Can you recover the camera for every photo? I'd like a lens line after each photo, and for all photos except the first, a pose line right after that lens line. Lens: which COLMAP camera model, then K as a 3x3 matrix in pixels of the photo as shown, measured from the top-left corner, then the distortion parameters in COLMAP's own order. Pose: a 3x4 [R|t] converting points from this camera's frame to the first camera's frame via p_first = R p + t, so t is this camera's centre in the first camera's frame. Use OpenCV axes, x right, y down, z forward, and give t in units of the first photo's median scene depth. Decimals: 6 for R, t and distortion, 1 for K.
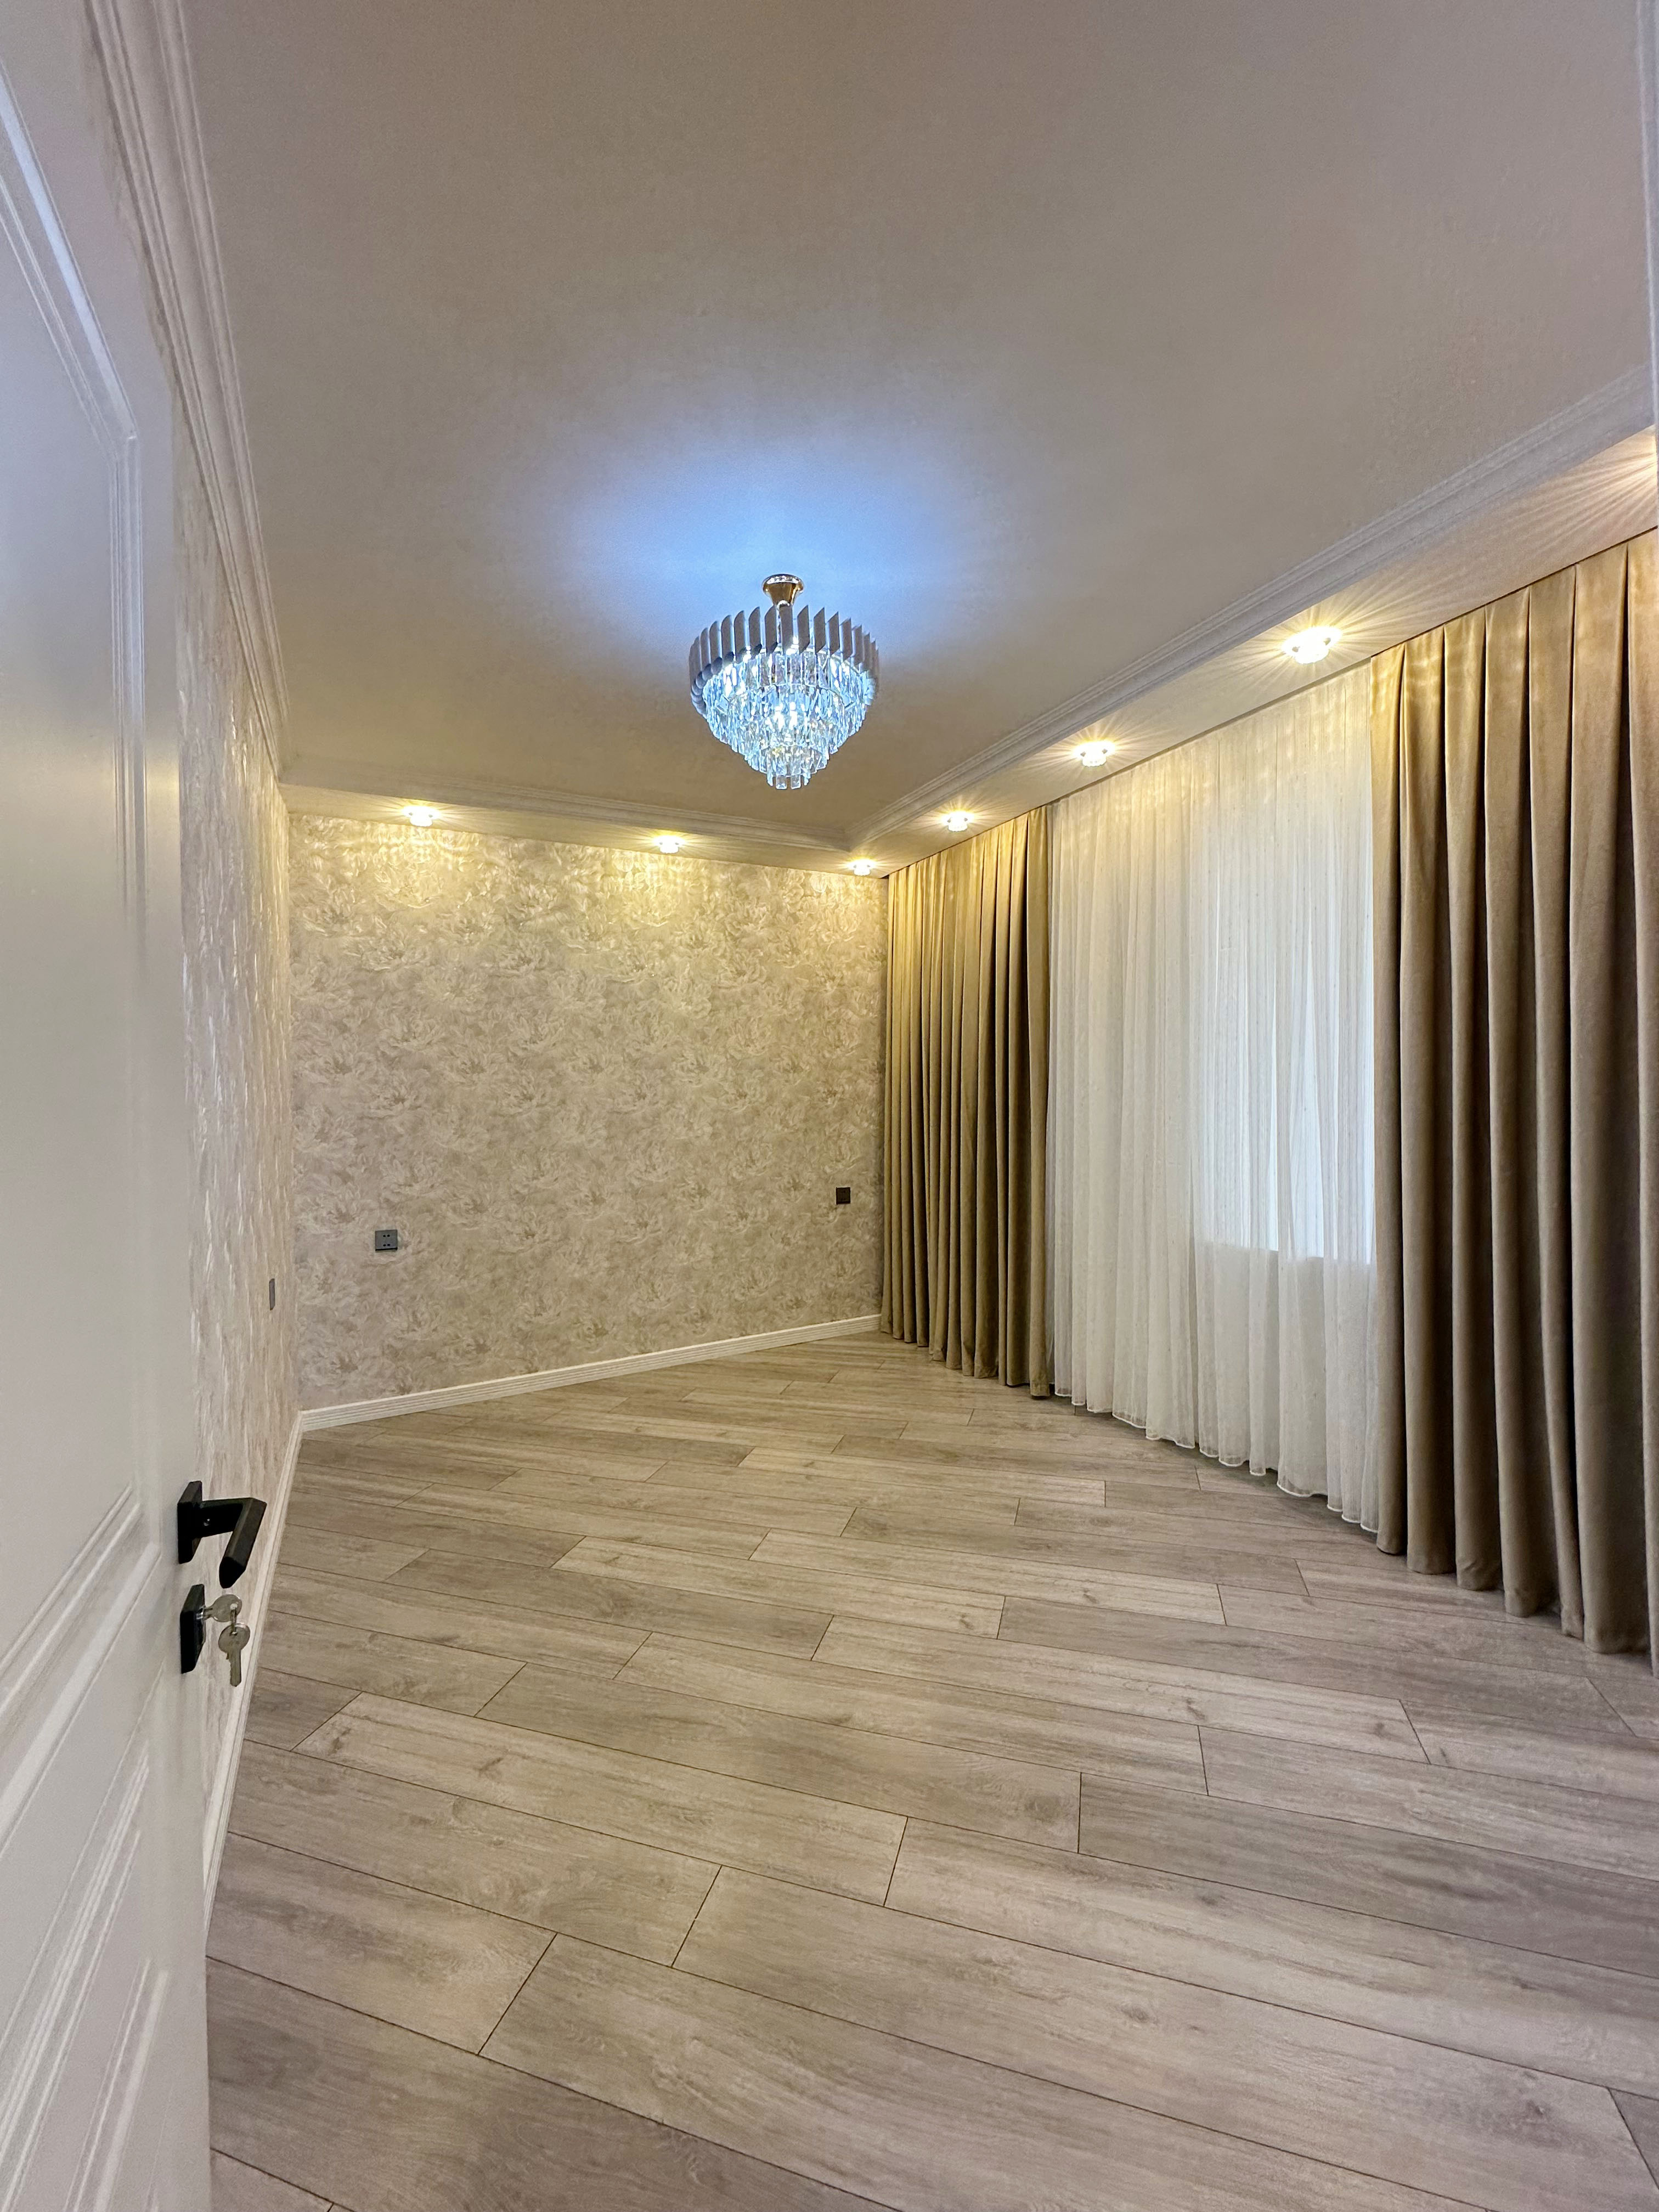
lens RADIAL K [[867.9, 0, 826.1], [0, 867.9, 1112.4], [0, 0, 1]] dist [-0.004090, 0.000943]
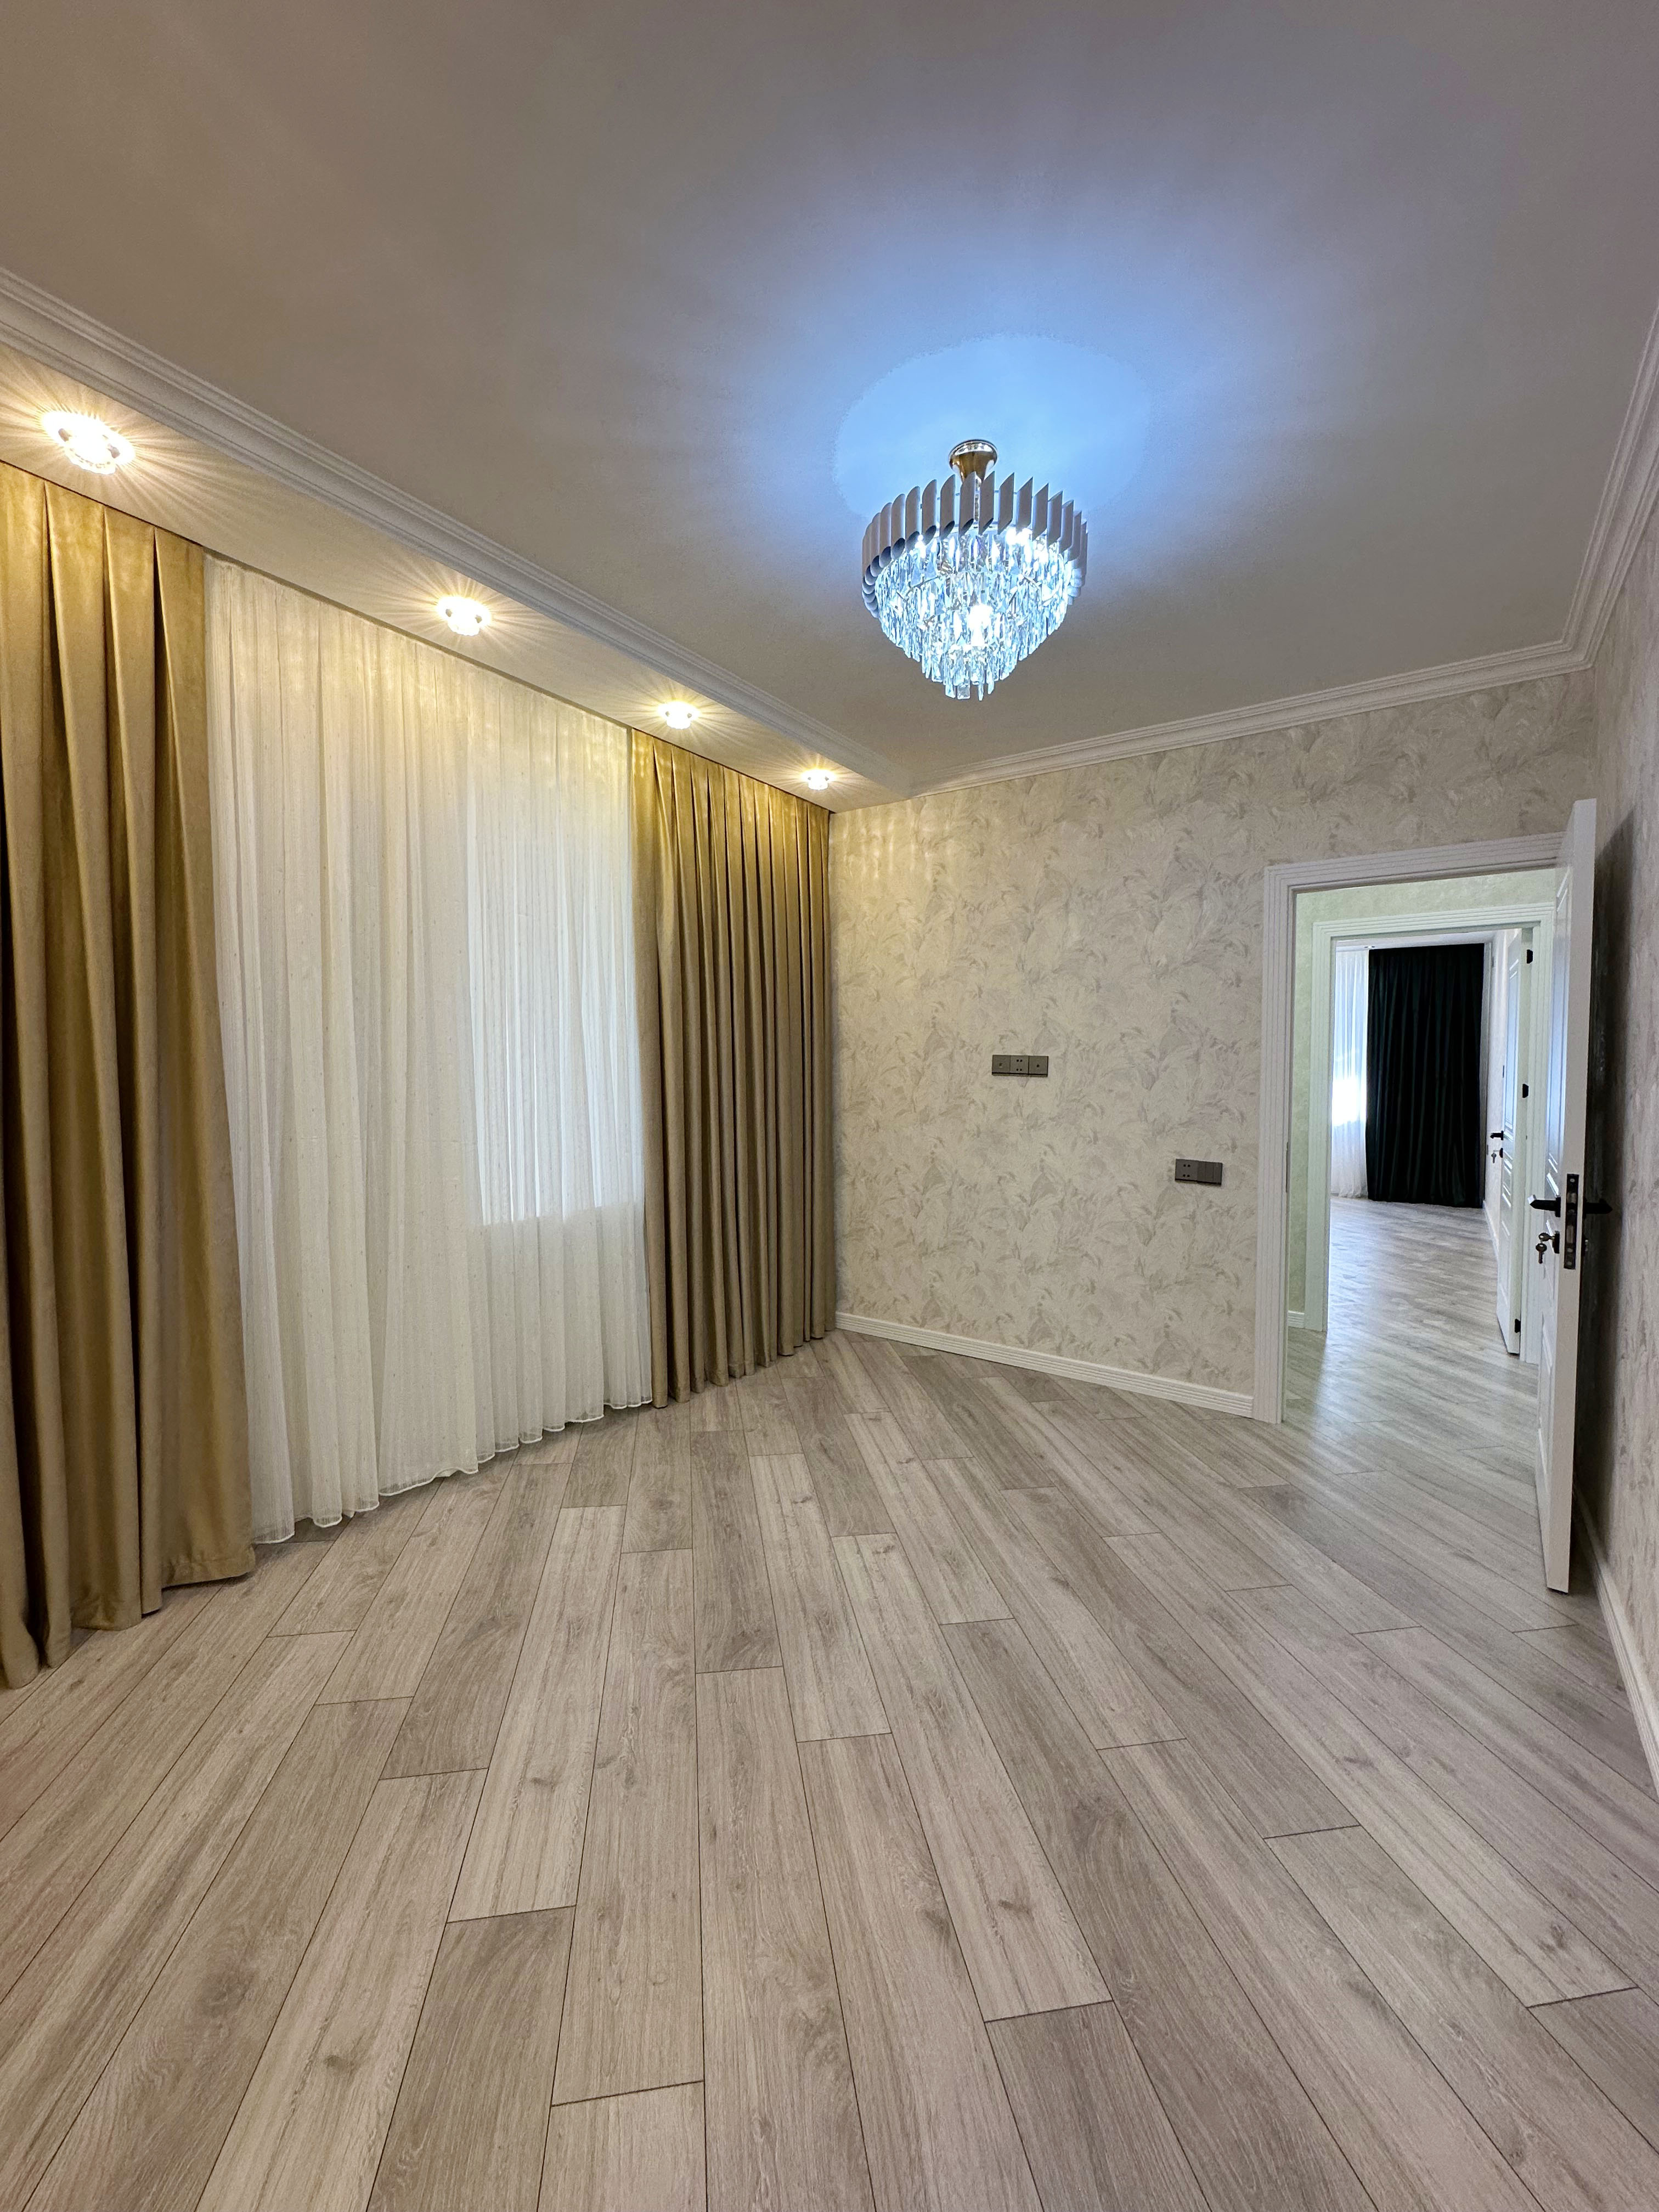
lens RADIAL K [[867.9, 0, 831.6], [0, 867.9, 1109.4], [0, 0, 1]] dist [-0.004090, 0.000943]
pose [[-0.444581, -0.020055, 0.895514, -0.707826], [0.013645, 0.999482, 0.029157, 0.005263], [-0.895635, 0.025182, -0.444077, 1.409139]]
